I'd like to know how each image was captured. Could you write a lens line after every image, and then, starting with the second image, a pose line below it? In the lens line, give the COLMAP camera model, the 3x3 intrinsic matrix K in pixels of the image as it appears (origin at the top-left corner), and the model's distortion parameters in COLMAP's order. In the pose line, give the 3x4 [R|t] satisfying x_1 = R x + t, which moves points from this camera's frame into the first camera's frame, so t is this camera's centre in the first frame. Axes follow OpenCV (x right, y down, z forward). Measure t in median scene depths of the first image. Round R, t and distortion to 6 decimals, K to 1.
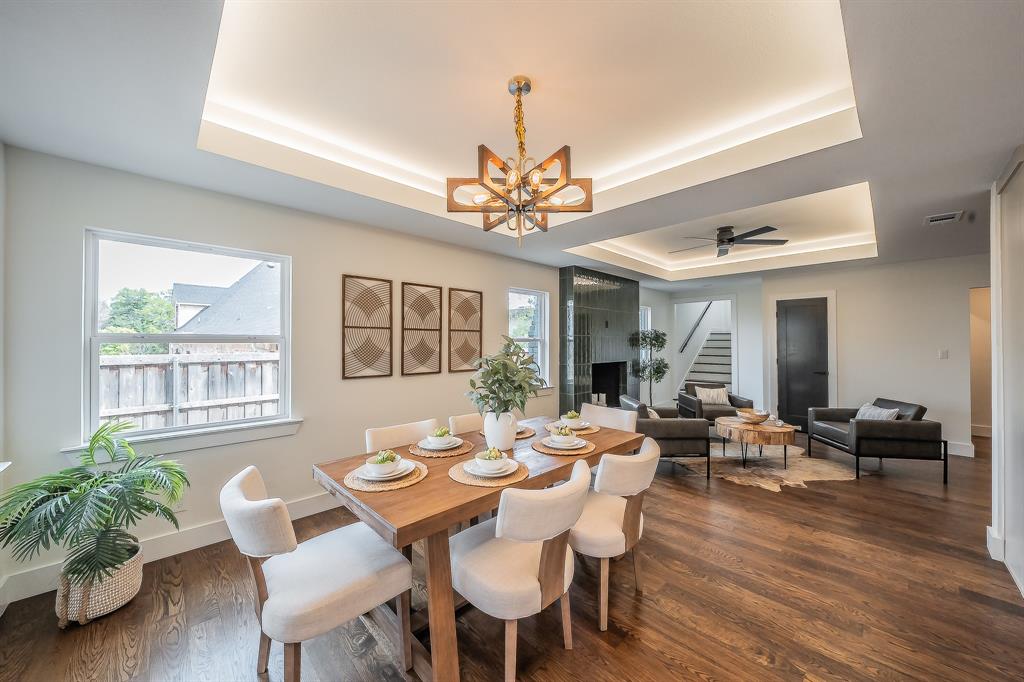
lens RADIAL K [[373.6, 0, 514.7], [0, 373.6, 339.6], [0, 0, 1]] dist [0.003839, 0.000189]
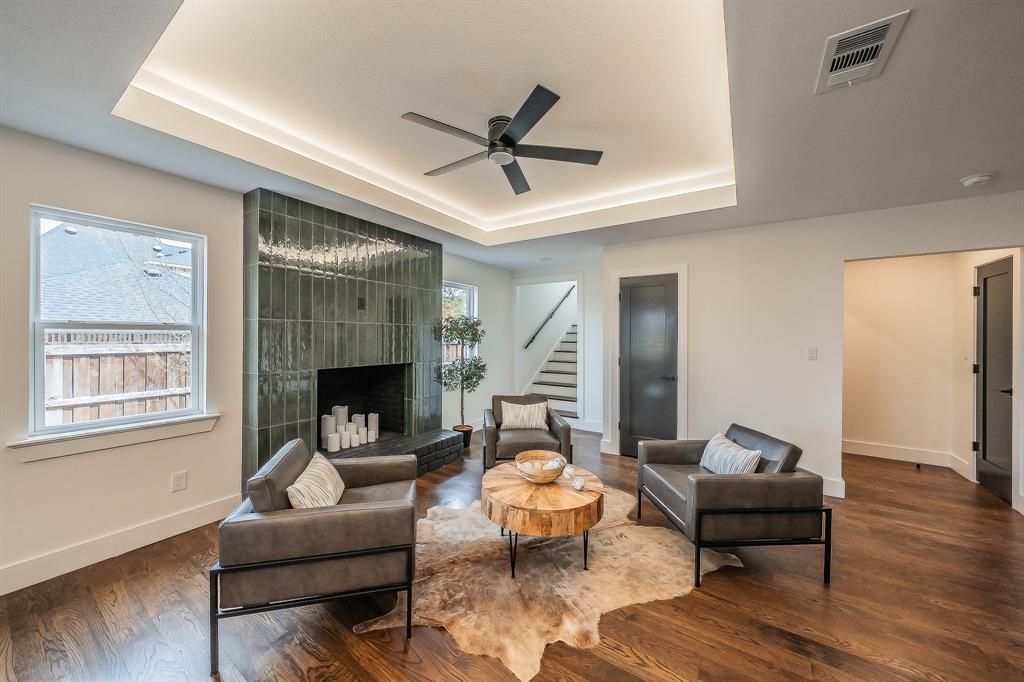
lens RADIAL K [[373.6, 0, 508.6], [0, 373.6, 337.8], [0, 0, 1]] dist [0.003839, 0.000189]
pose [[0.976723, 0.008107, 0.214349, 0.464257], [-0.011442, 0.999832, 0.014323, 0.004224], [-0.214197, -0.016442, 0.976652, 0.468967]]
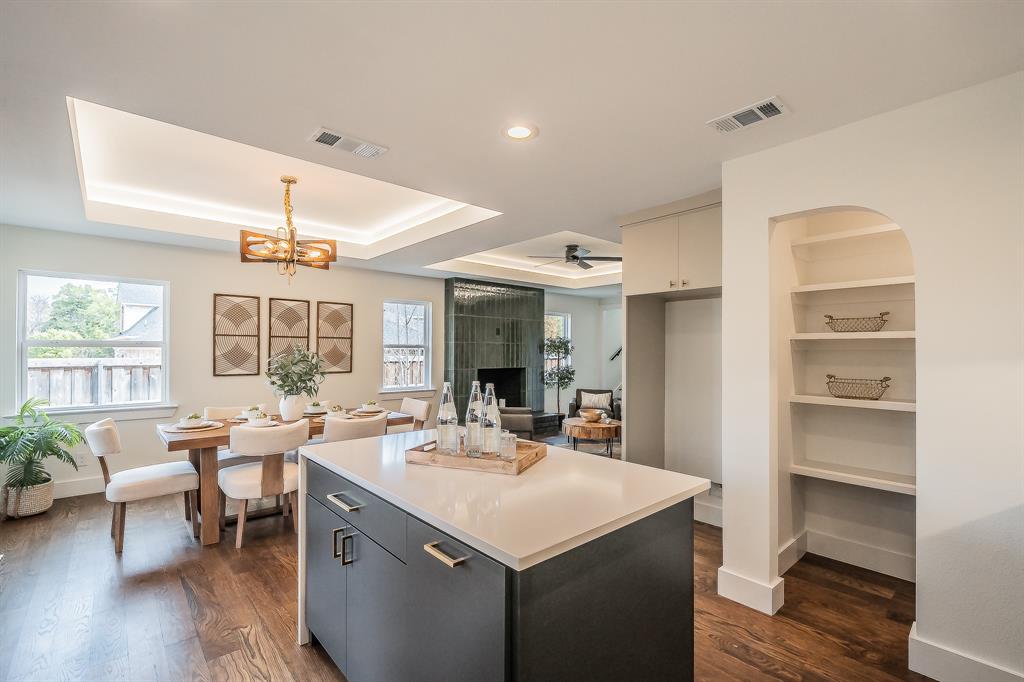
lens RADIAL K [[458.5, 0, 510.0], [0, 458.5, 348.5], [0, 0, 1]] dist [0.004650, 0.000338]
pose [[0.999166, 0.004939, -0.040541, 0.441412], [-0.004761, 0.999979, 0.004497, 0.000148], [0.040562, -0.004300, 0.999168, -0.375193]]
